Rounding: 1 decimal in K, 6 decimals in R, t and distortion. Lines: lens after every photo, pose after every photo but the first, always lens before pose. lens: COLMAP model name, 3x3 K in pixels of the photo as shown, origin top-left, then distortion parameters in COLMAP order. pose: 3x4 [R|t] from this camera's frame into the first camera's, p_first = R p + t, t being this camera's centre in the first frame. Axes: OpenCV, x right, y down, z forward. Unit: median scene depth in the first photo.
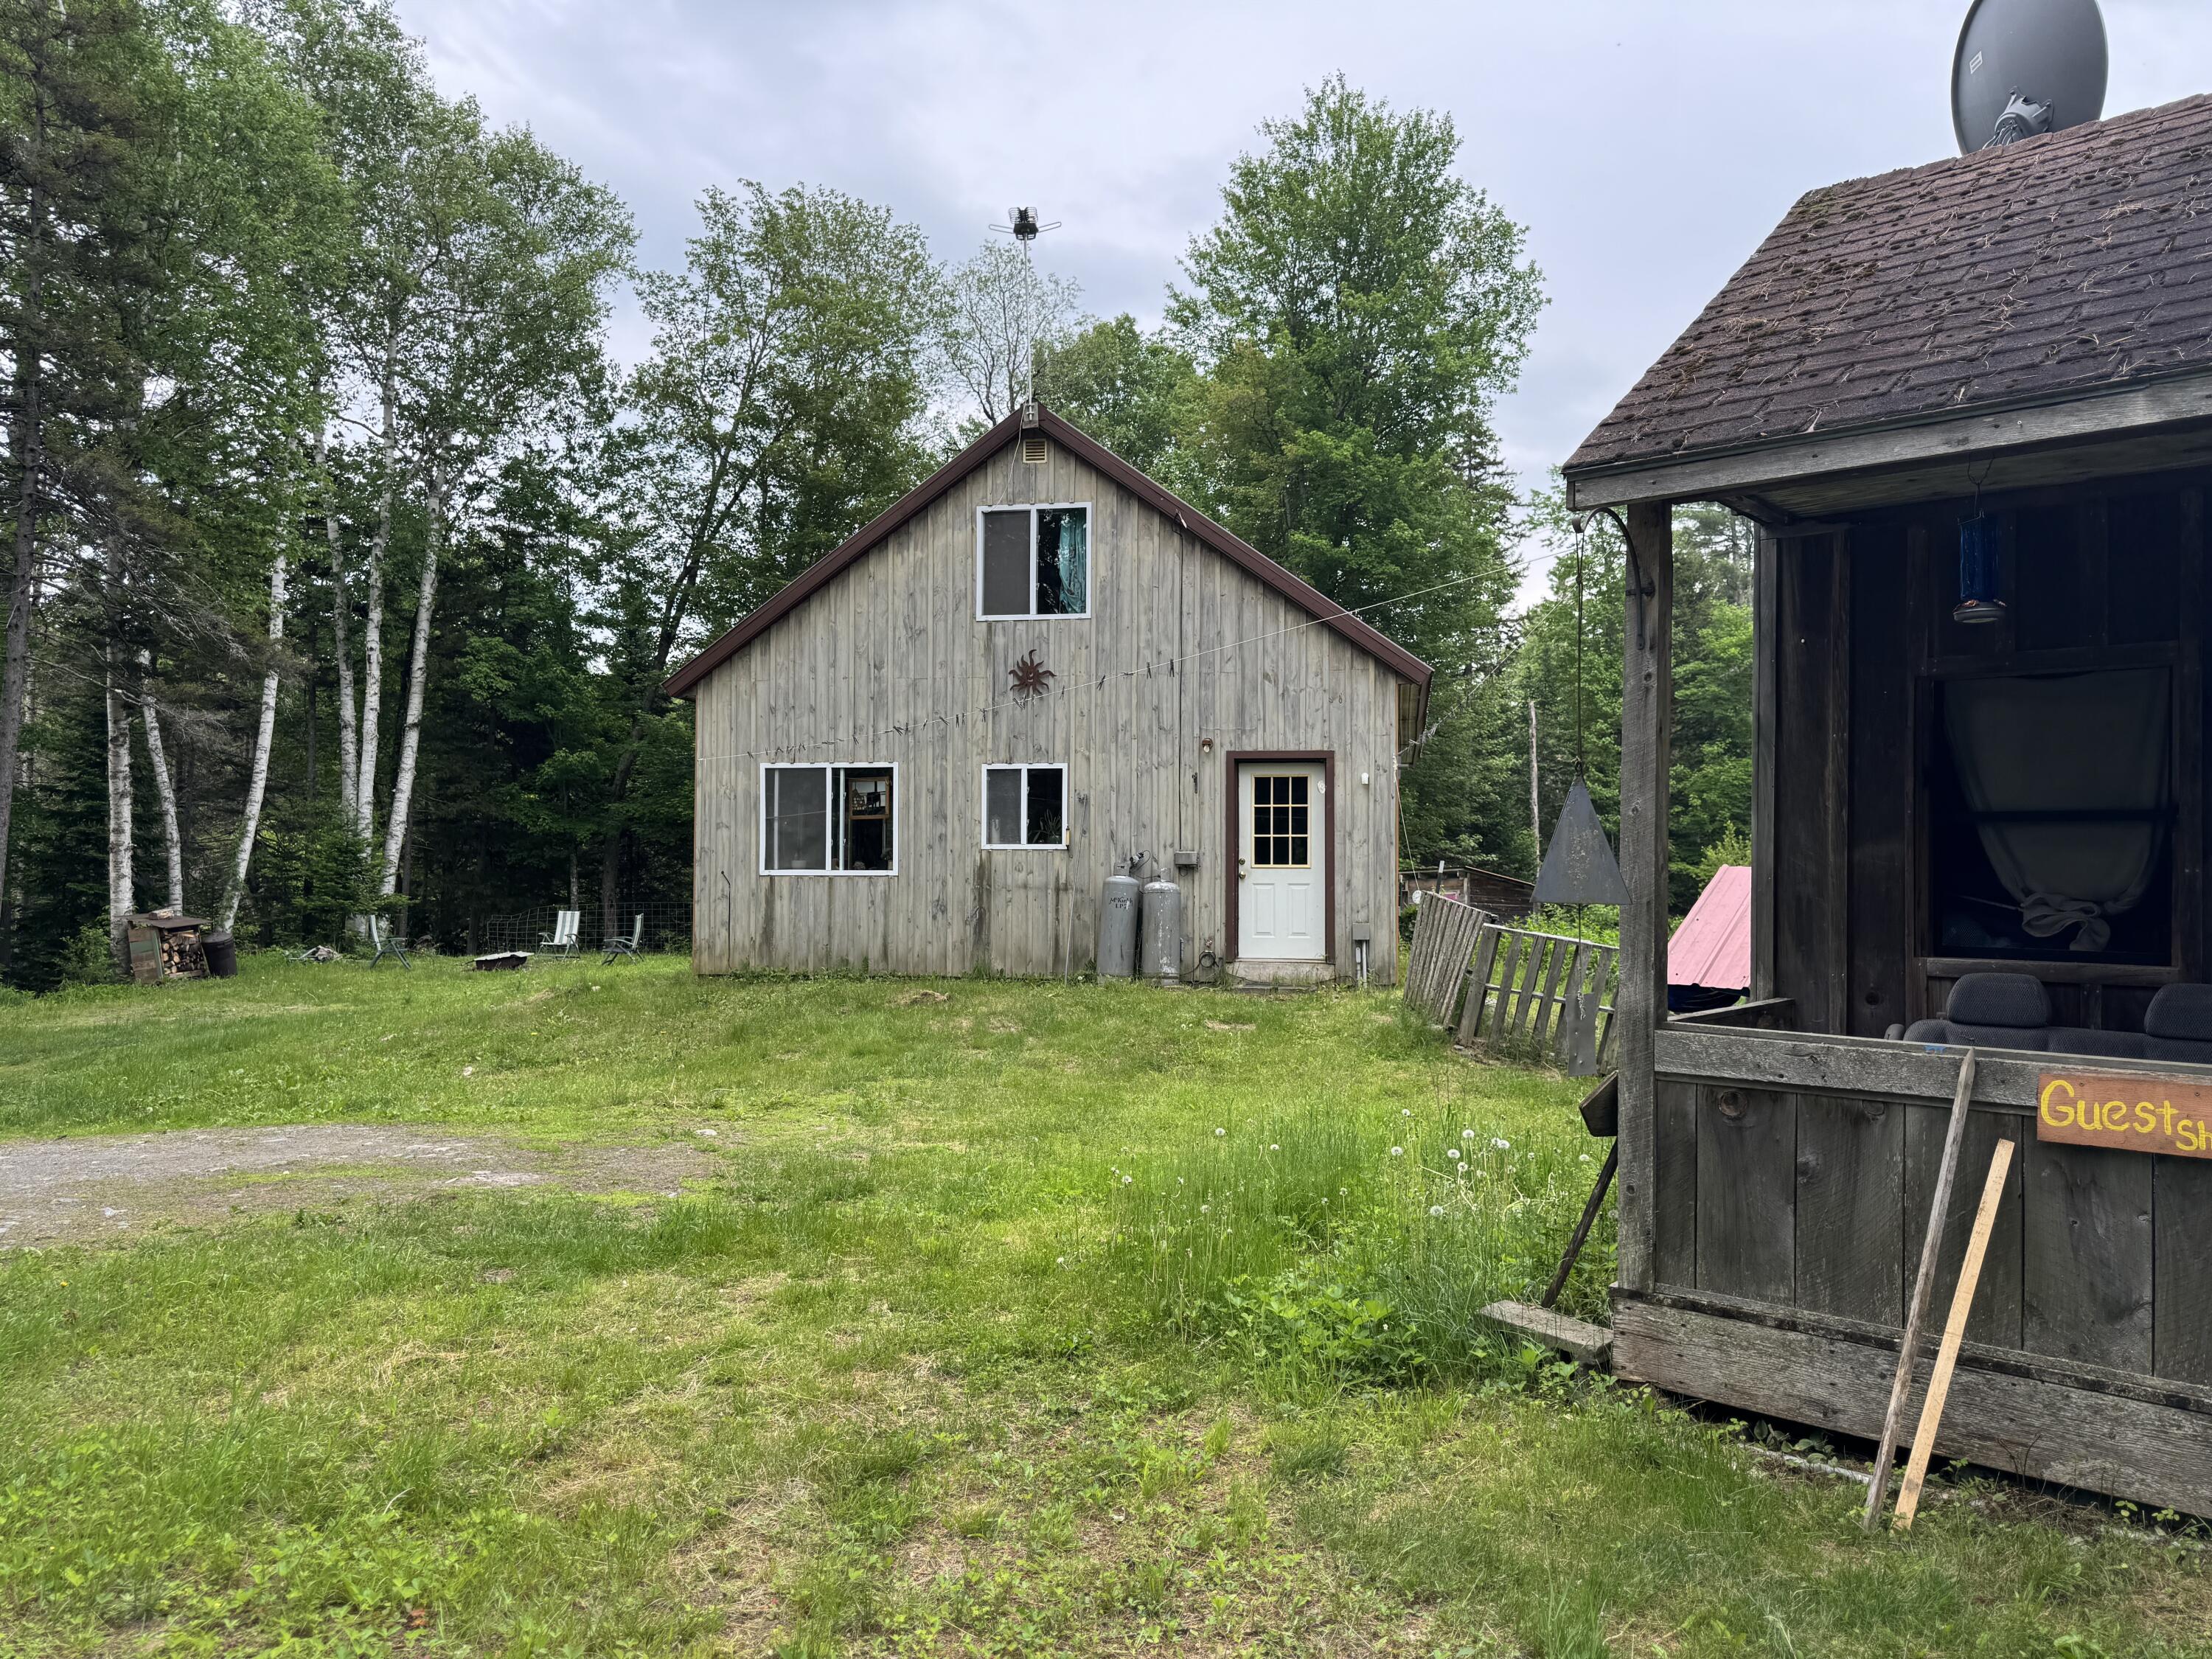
lens RADIAL K [[1557.9, 0, 1107.3], [0, 1557.9, 847.5], [0, 0, 1]] dist [0.018503, -0.017317]
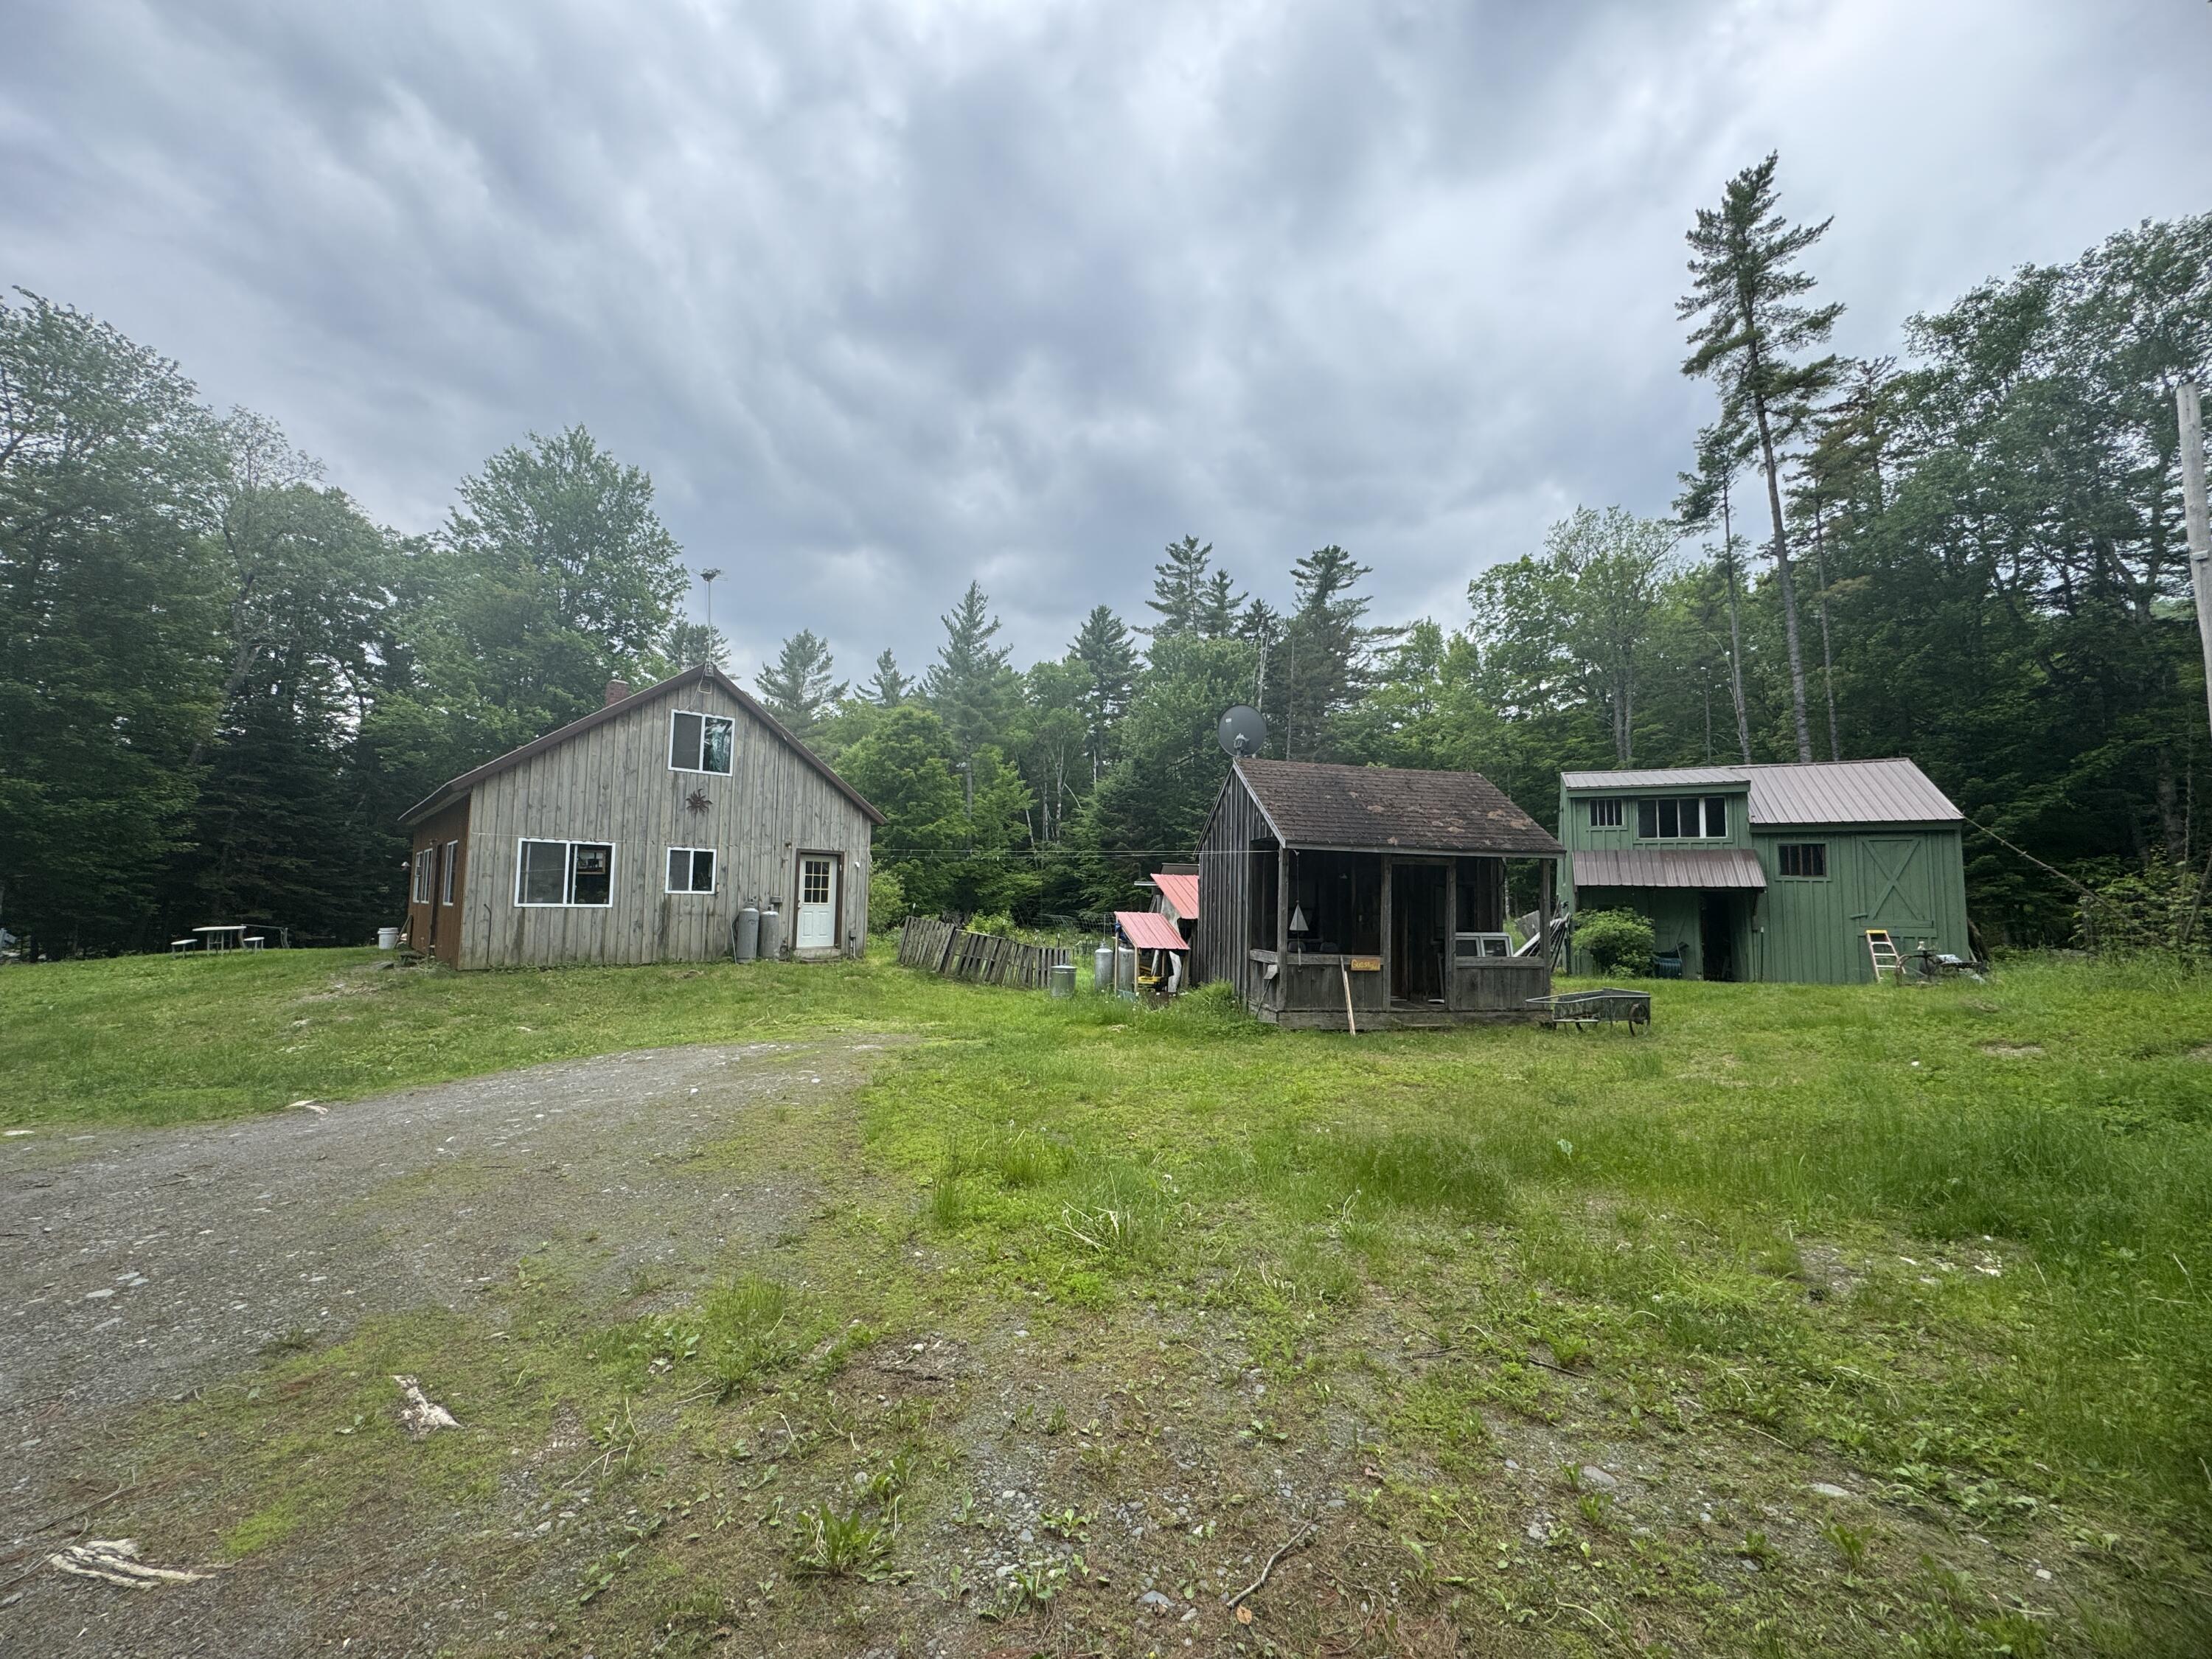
lens RADIAL K [[885.4, 0, 1107.3], [0, 885.4, 826.5], [0, 0, 1]] dist [-0.000909, -0.000619]
pose [[0.596345, 0.073198, 0.799384, -2.111444], [-0.028821, 0.997144, -0.069805, -0.067452], [-0.802210, 0.018589, 0.596752, -0.167908]]
